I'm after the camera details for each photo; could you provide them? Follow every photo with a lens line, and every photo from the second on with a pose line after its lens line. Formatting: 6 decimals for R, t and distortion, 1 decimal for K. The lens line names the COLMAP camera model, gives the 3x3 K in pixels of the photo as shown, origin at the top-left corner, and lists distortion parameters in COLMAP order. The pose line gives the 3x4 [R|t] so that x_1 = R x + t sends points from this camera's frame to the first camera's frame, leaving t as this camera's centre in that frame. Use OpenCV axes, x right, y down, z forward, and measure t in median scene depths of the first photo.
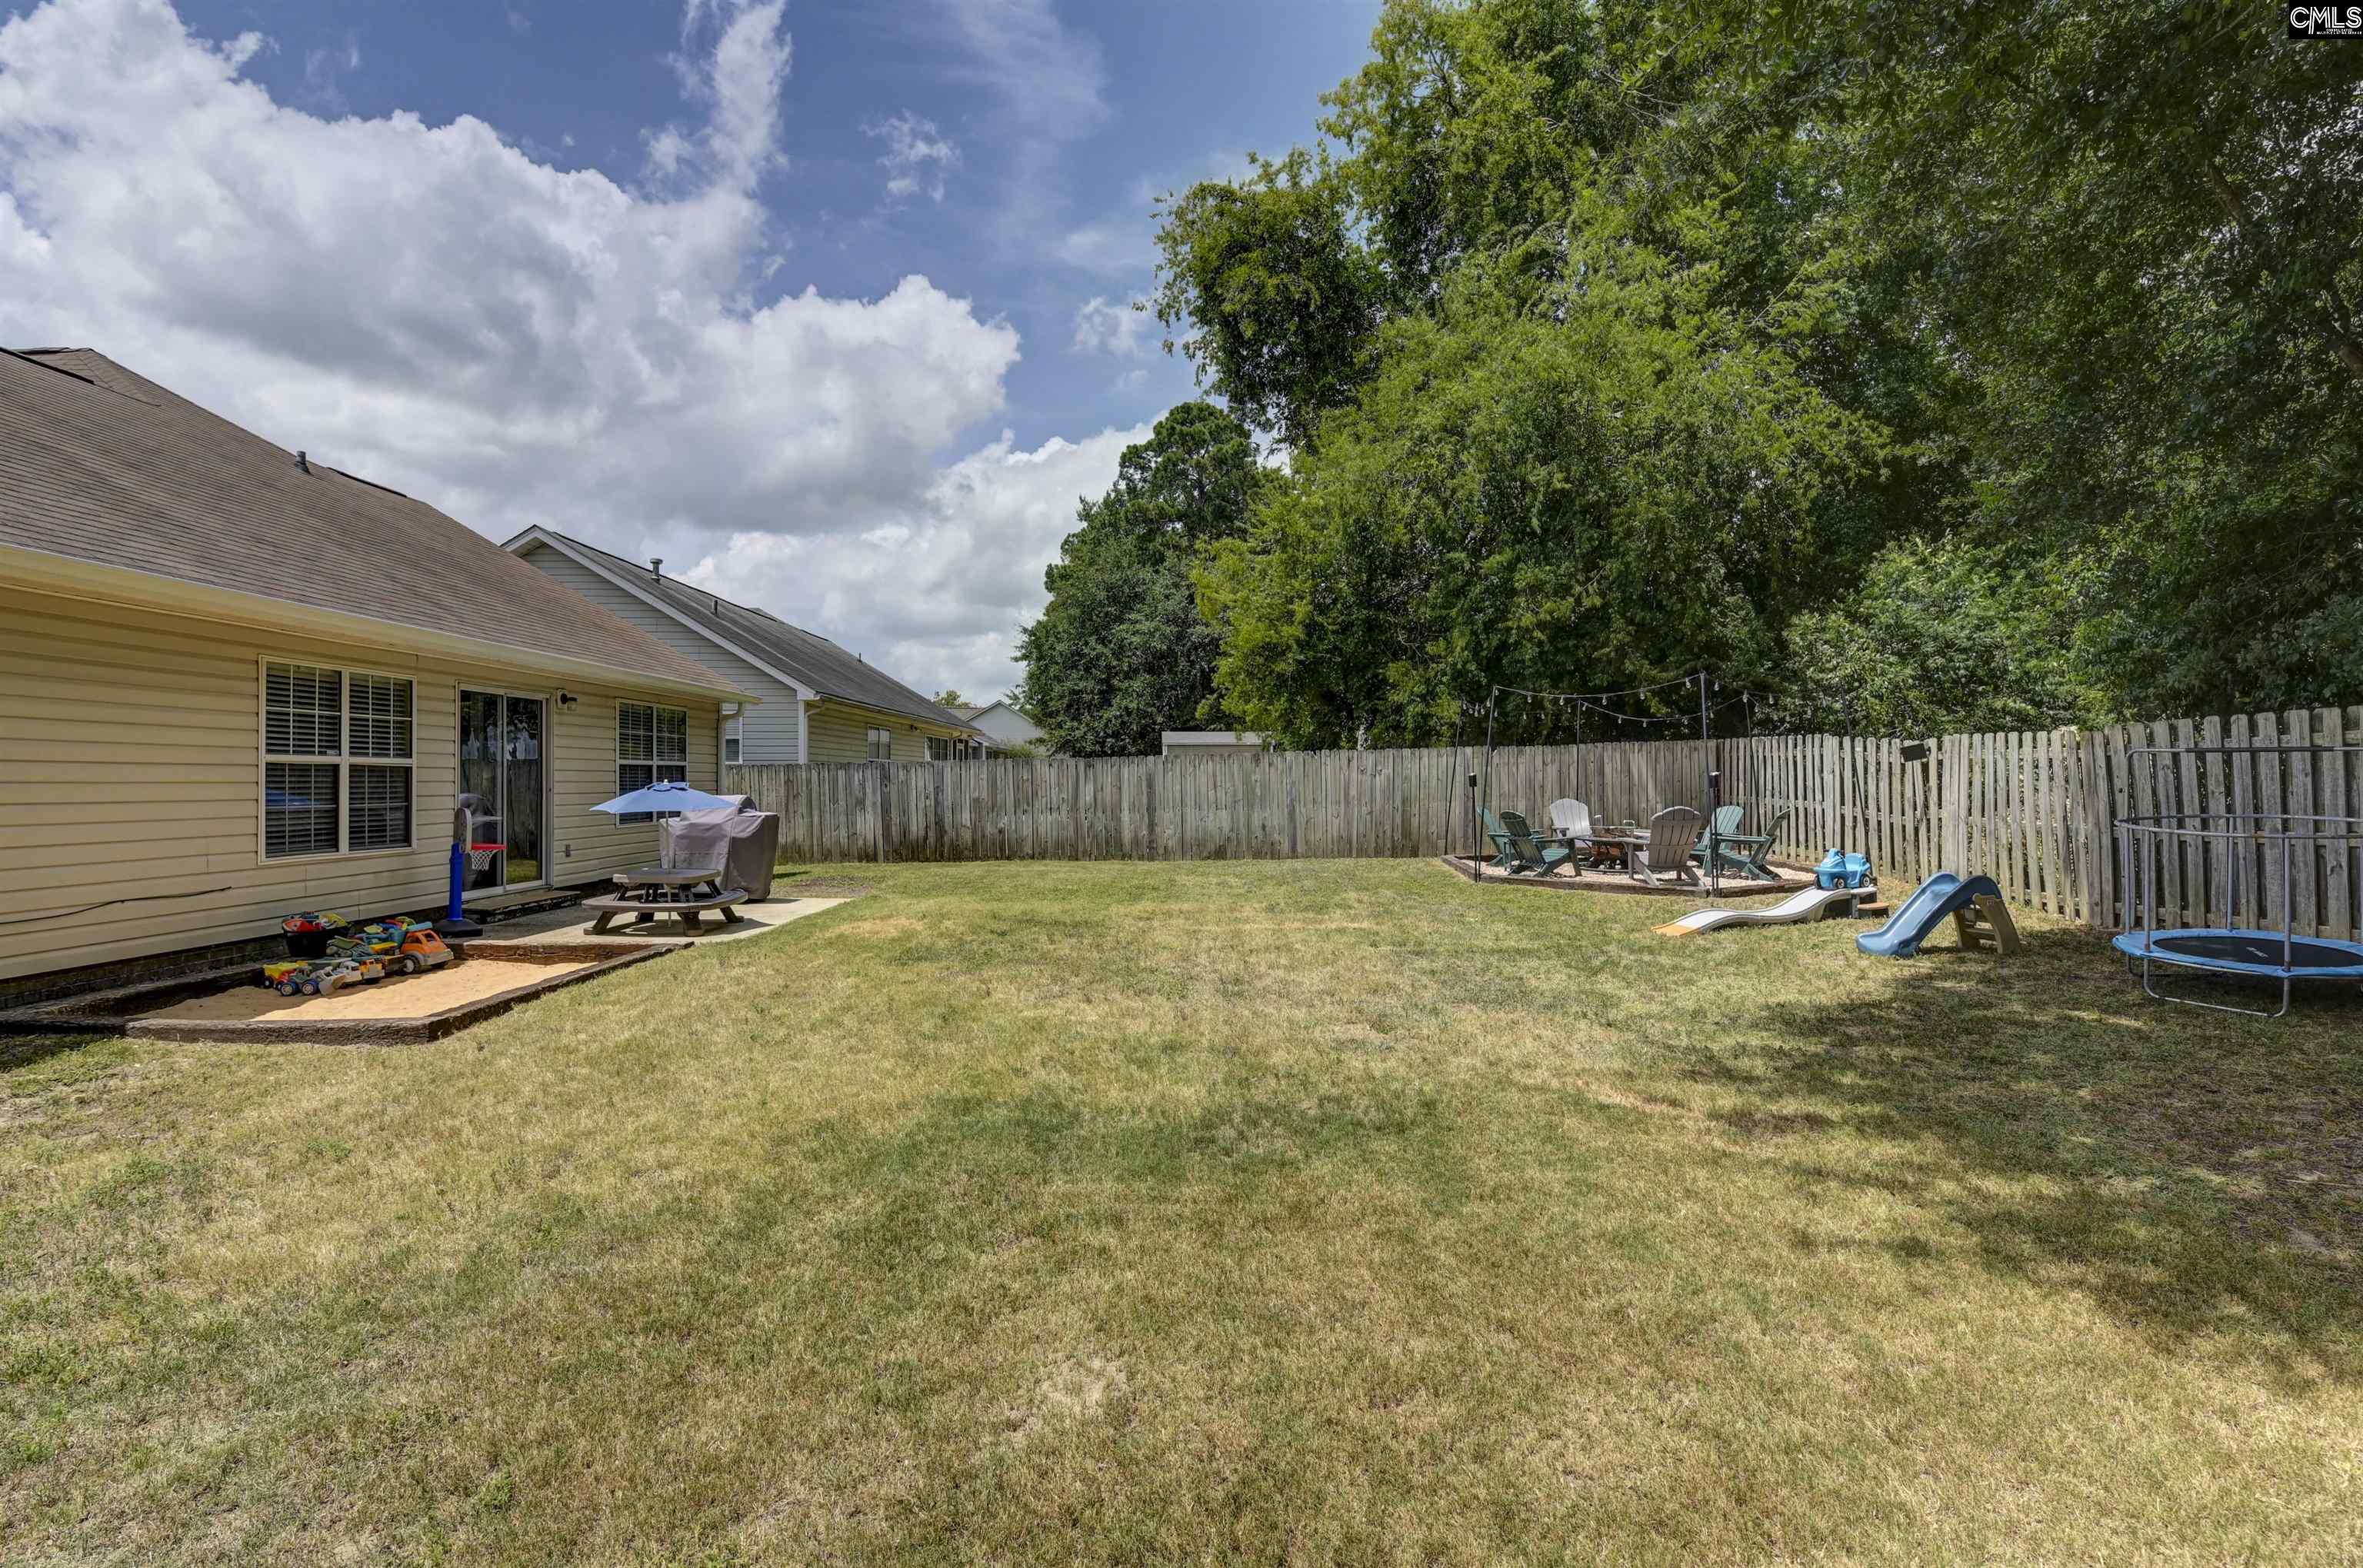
lens RADIAL K [[1086.1, 0, 1226.0], [0, 1086.1, 784.4], [0, 0, 1]] dist [-0.003340, -0.000398]
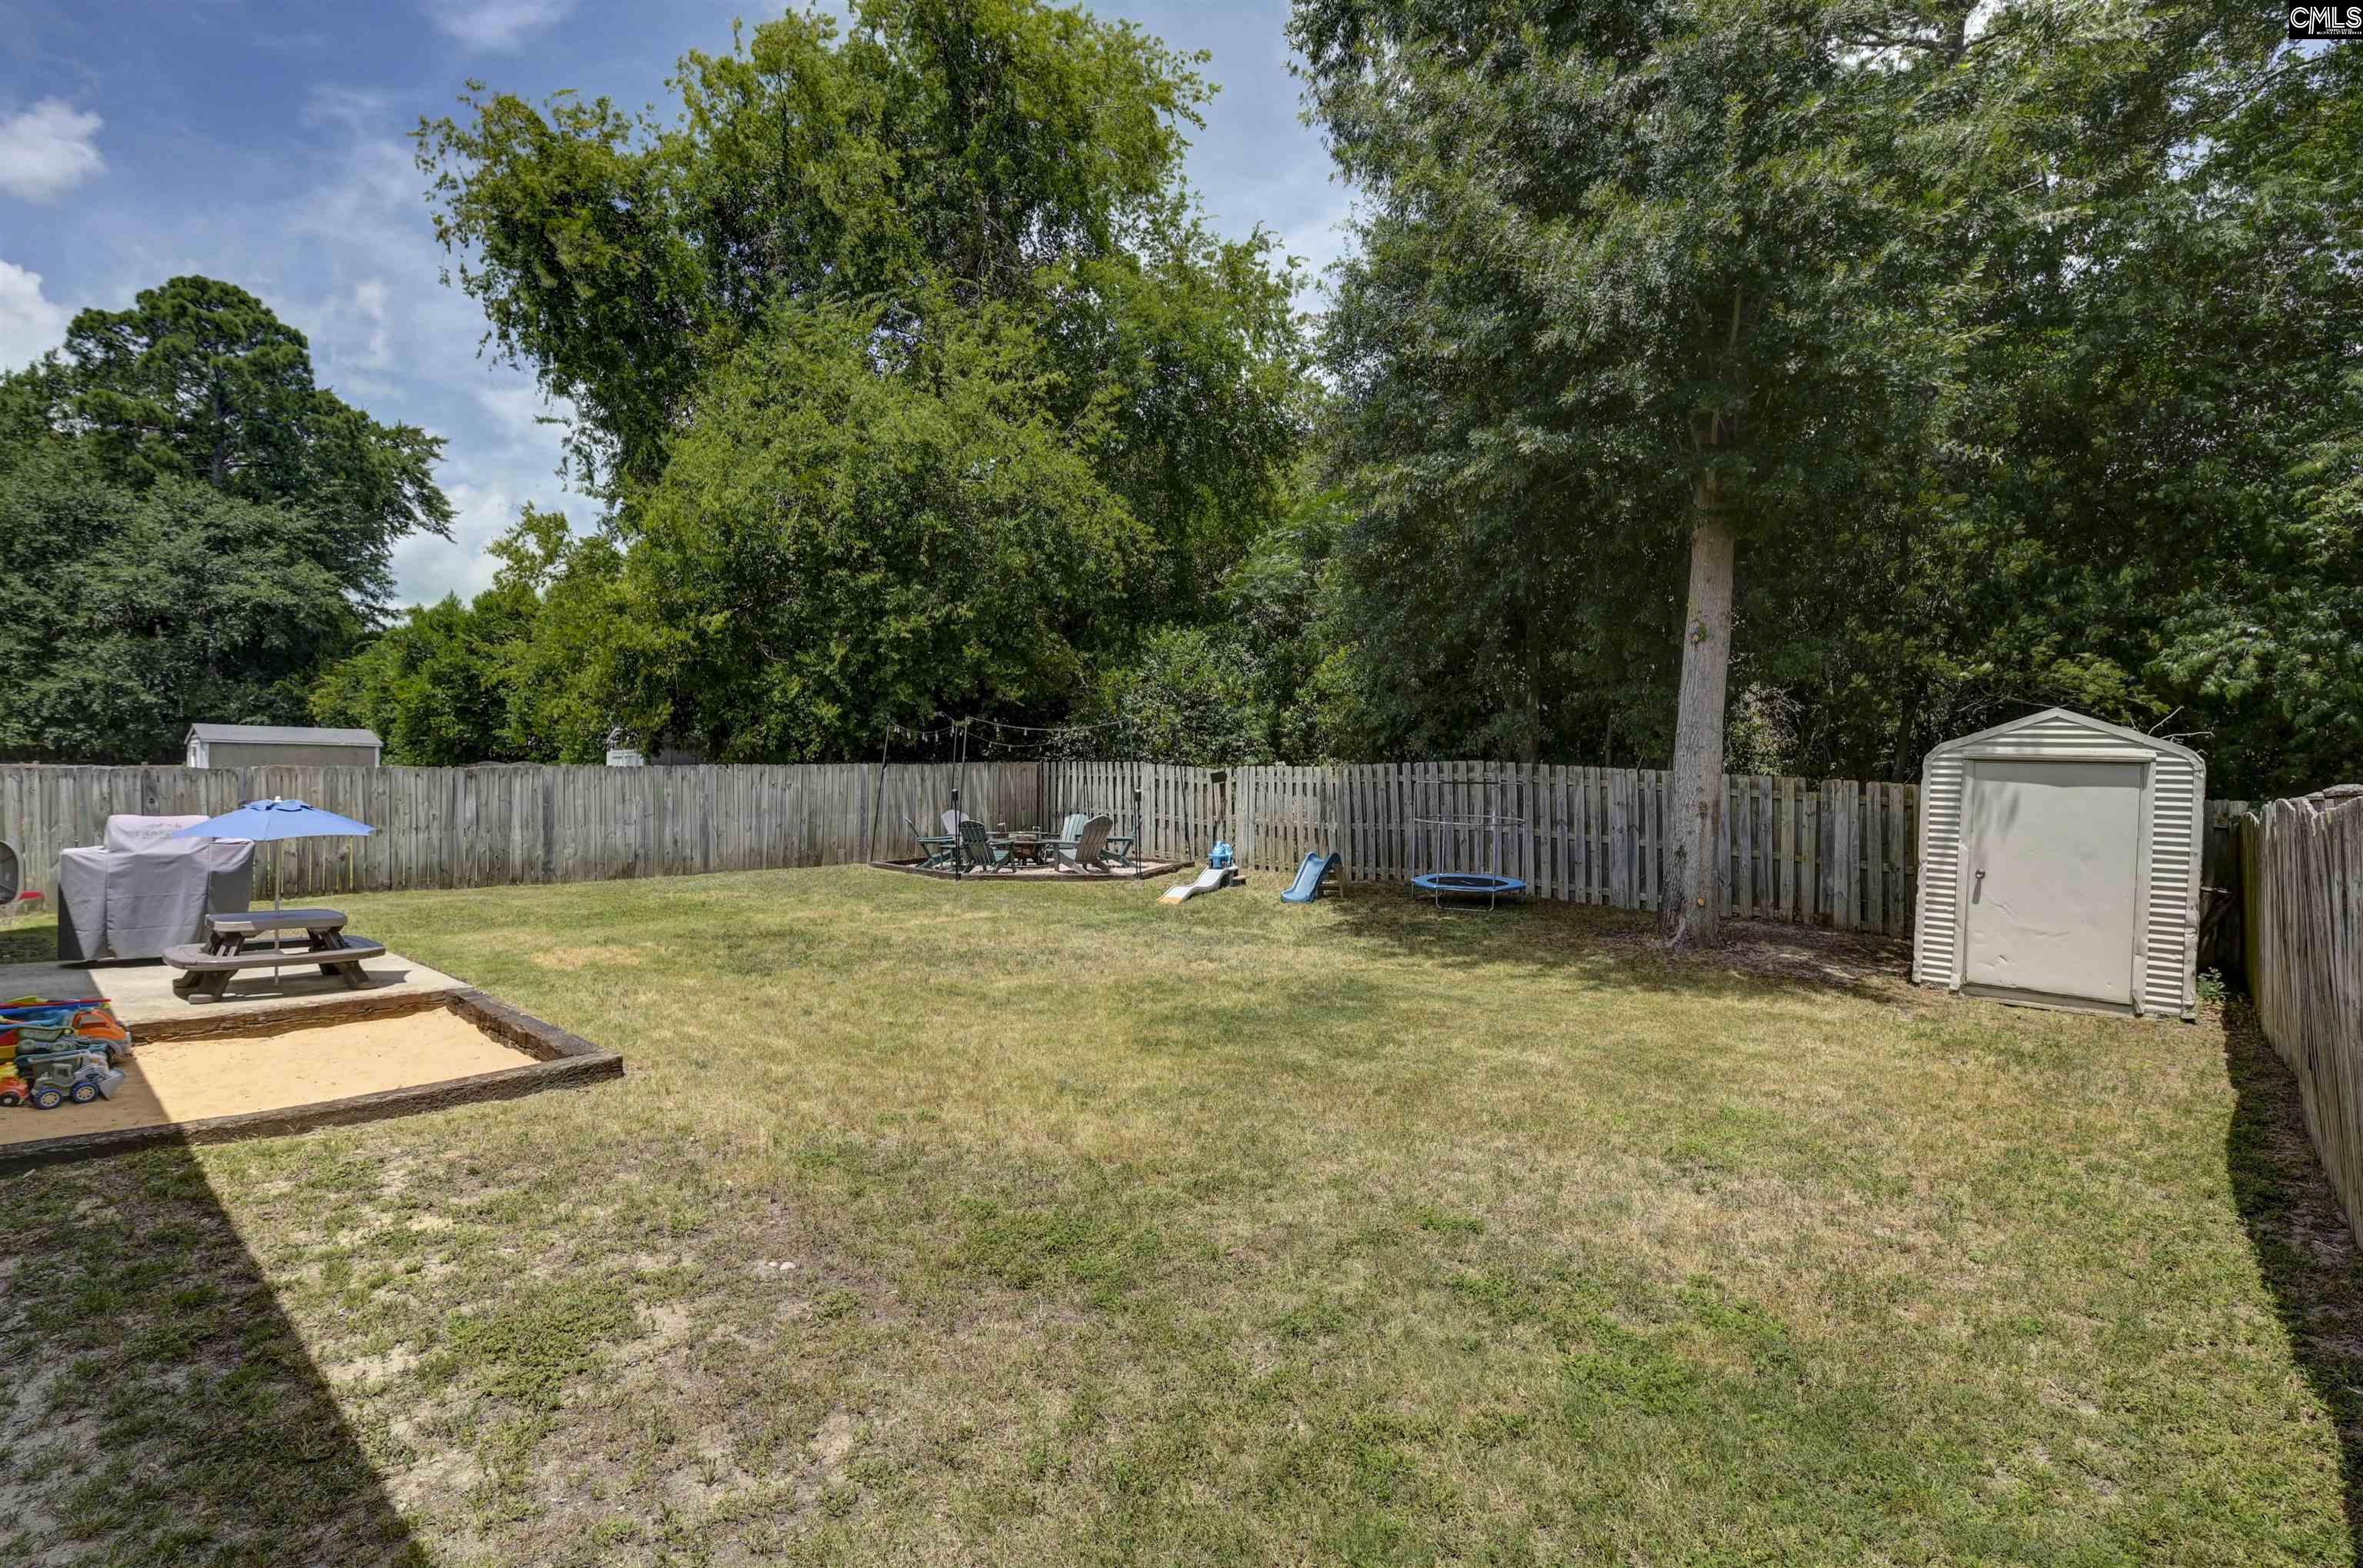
lens RADIAL K [[1086.1, 0, 1226.0], [0, 1086.1, 784.4], [0, 0, 1]] dist [-0.003340, -0.000398]
pose [[0.672216, 0.007952, 0.740312, -0.374055], [-0.001055, 0.999952, -0.009783, -0.003405], [-0.740354, 0.005795, 0.672192, -0.013612]]
